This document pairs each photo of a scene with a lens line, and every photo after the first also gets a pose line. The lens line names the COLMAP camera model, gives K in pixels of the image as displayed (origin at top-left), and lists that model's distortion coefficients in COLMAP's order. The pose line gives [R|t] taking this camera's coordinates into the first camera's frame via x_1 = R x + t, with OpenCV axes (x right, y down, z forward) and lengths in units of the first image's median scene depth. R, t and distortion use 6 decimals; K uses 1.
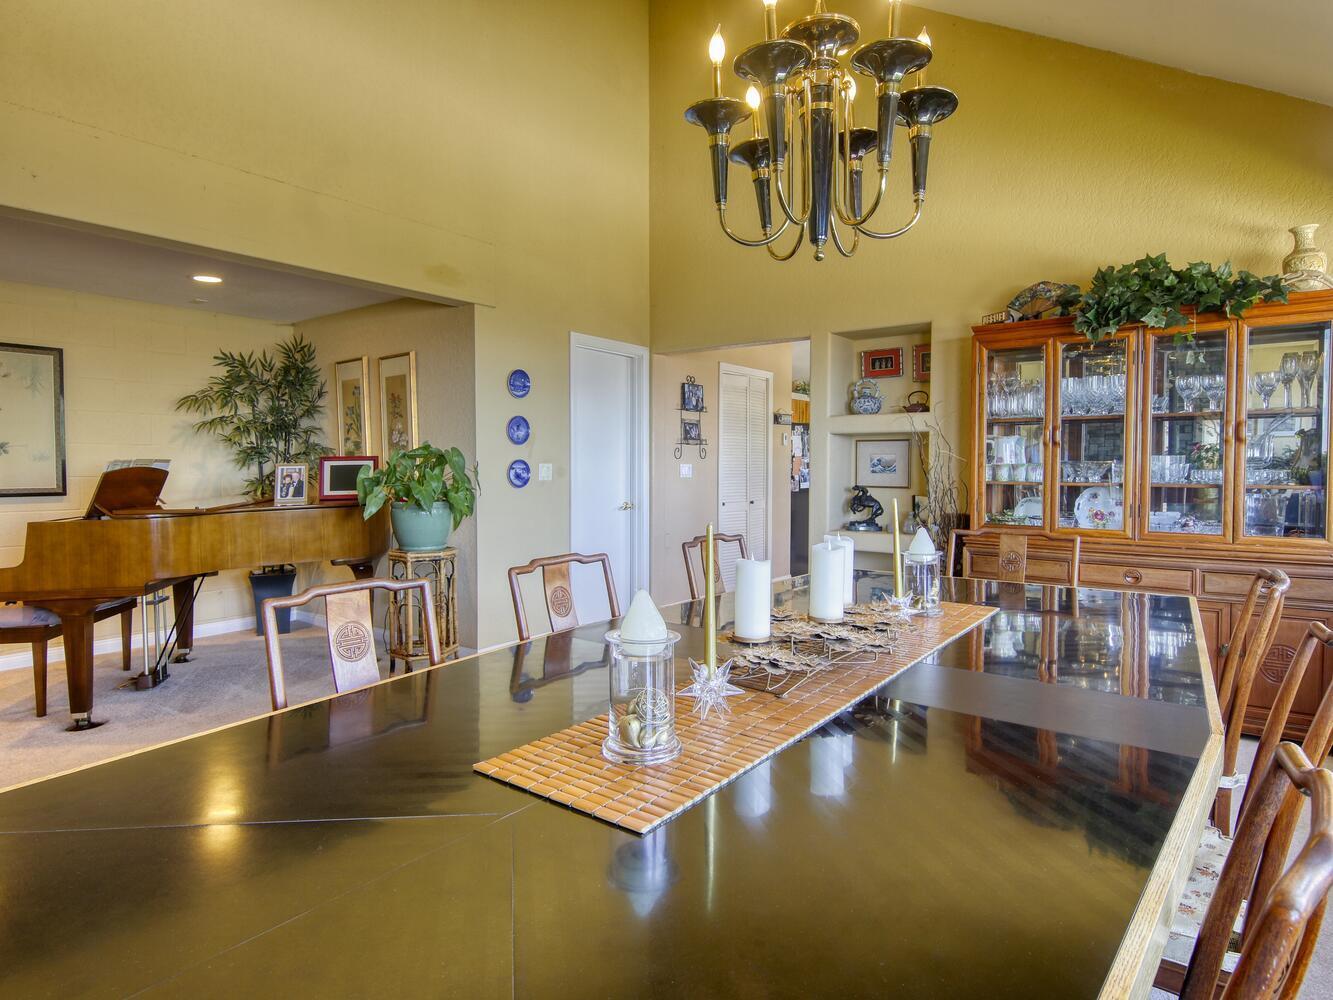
lens RADIAL K [[757.5, 0, 672.2], [0, 757.5, 492.1], [0, 0, 1]] dist [0.005184, -0.009366]
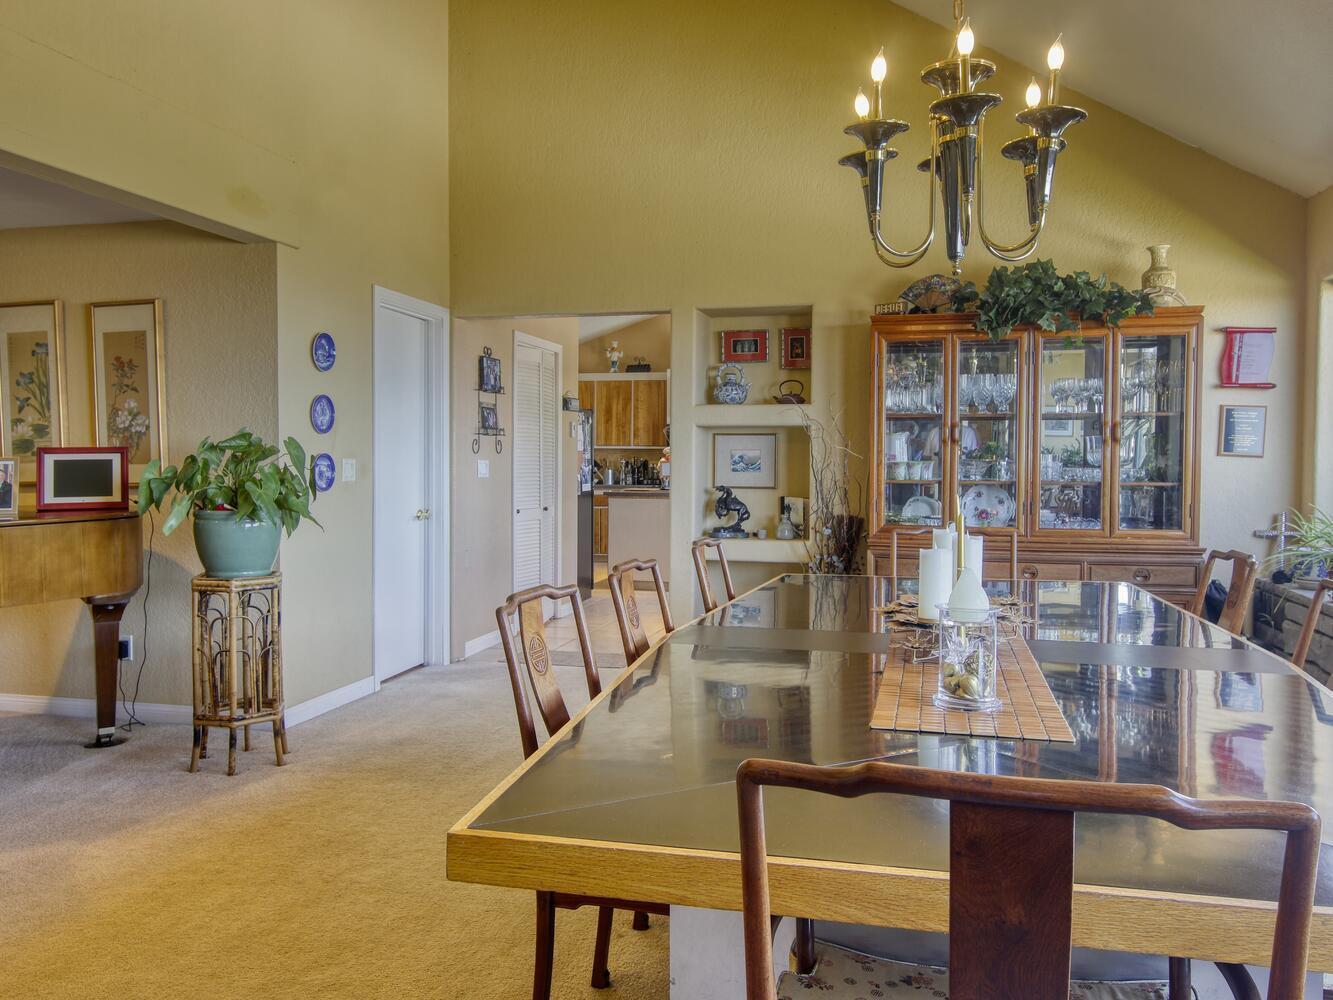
lens RADIAL K [[1053.6, 0, 668.6], [0, 1053.6, 499.4], [0, 0, 1]] dist [0.004282, 0.001232]
pose [[0.919634, -0.010211, 0.392644, -0.312553], [0.010159, 0.999946, 0.002212, 0.003734], [-0.392646, 0.001955, 0.919688, -0.093266]]
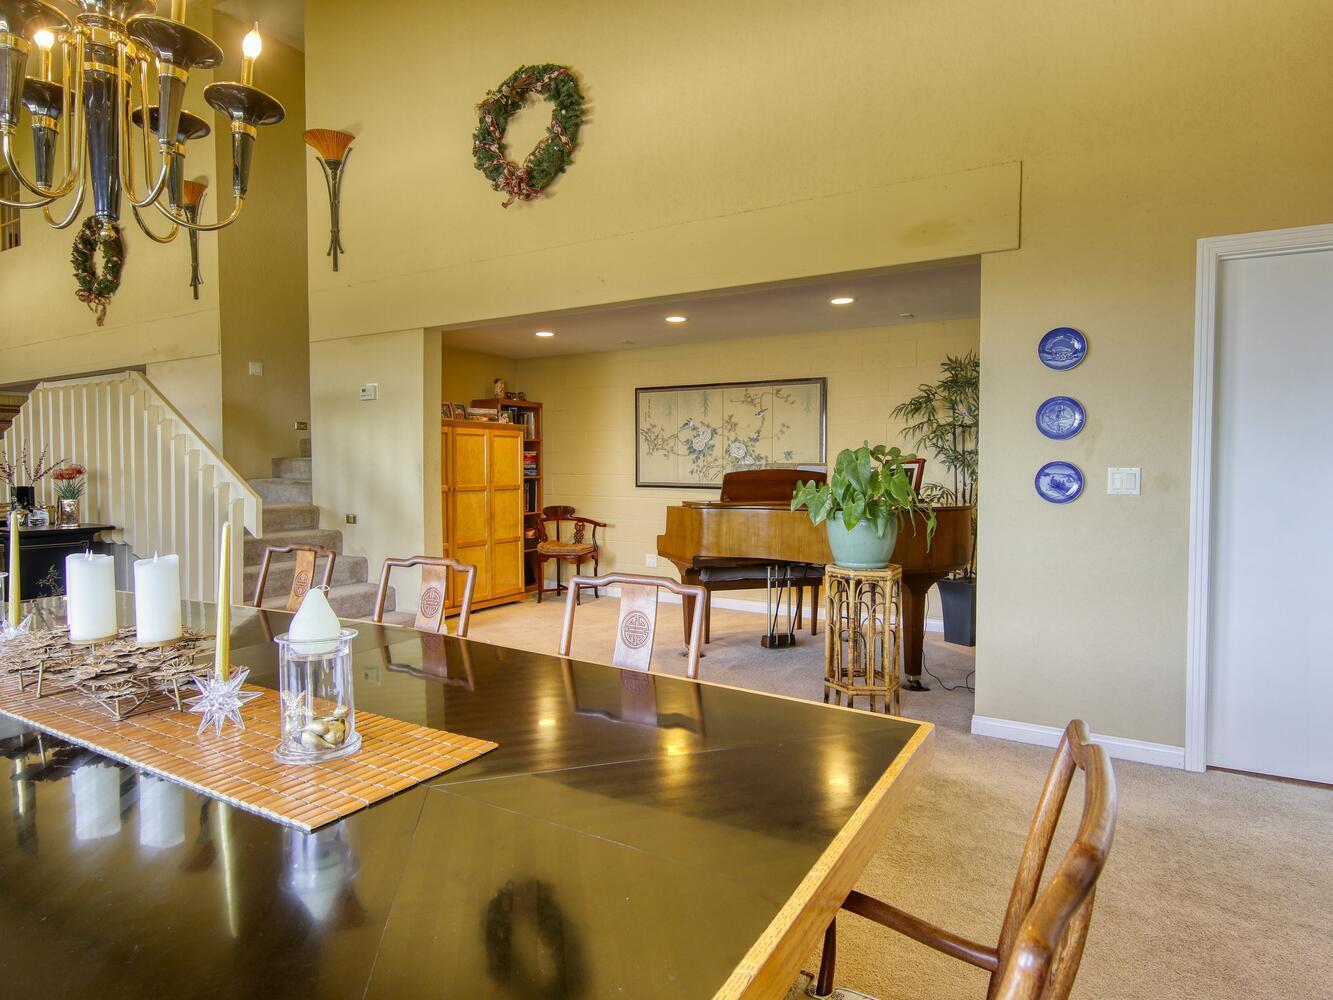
lens RADIAL K [[746.6, 0, 660.4], [0, 746.6, 492.1], [0, 0, 1]] dist [0.001555, -0.000408]
pose [[0.097739, 0.035992, -0.994561, 0.446005], [-0.038259, 0.998743, 0.032384, -0.024991], [0.994476, 0.034886, 0.098993, 0.609466]]
